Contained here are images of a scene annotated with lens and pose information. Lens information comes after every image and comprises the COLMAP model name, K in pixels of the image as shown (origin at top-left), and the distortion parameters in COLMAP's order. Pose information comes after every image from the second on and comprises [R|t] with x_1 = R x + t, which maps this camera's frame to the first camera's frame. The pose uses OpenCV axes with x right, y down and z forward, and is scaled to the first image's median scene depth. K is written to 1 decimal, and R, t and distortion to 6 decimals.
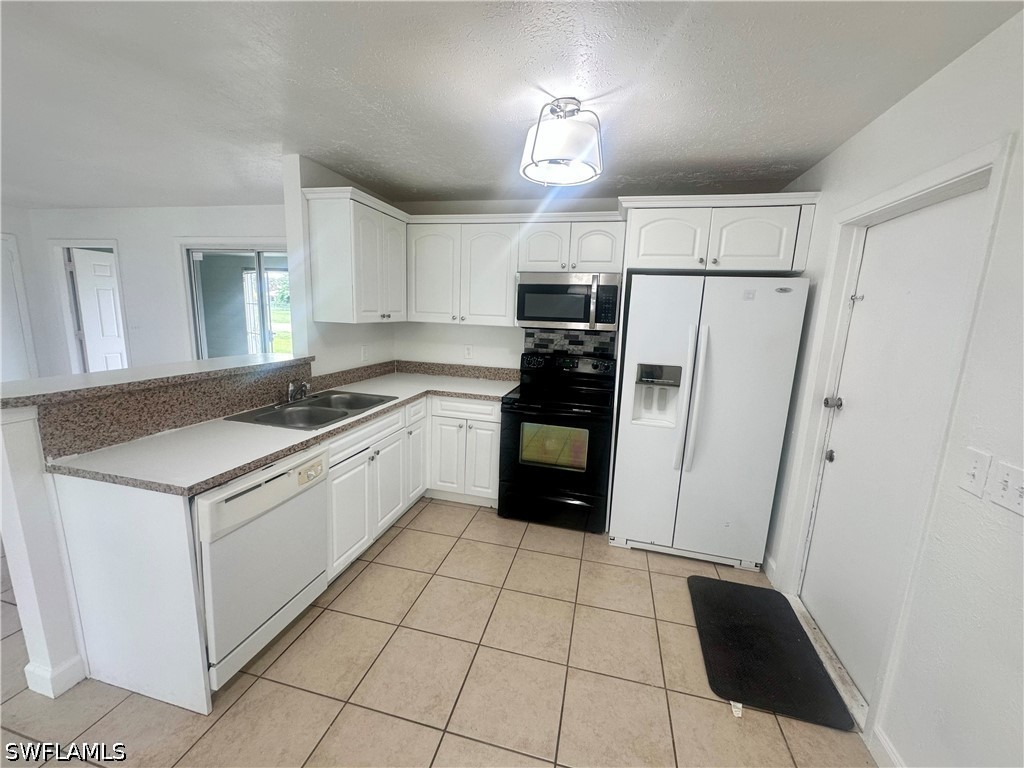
lens RADIAL K [[410.8, 0, 512.0], [0, 410.8, 384.0], [0, 0, 1]] dist [-0.001284, -0.000116]
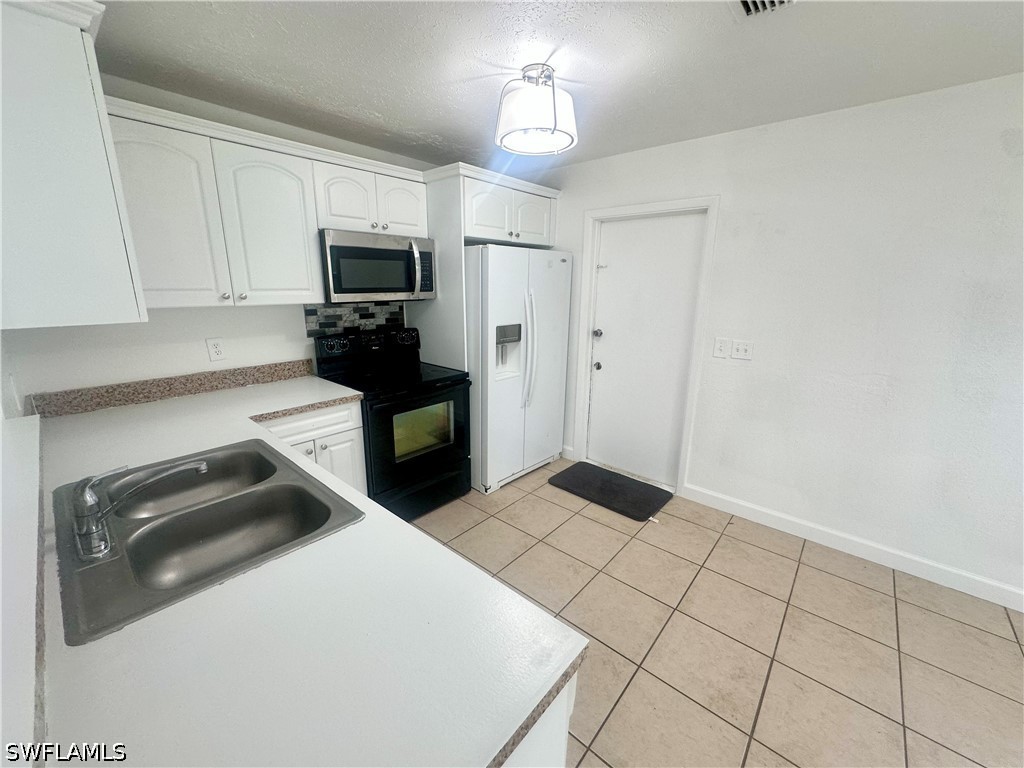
lens RADIAL K [[410.8, 0, 512.0], [0, 410.8, 384.0], [0, 0, 1]] dist [-0.001284, -0.000116]
pose [[0.455717, -0.250344, 0.854195, -0.537084], [0.166515, 0.966671, 0.194472, -0.088042], [-0.874411, 0.053612, 0.482215, 0.355145]]
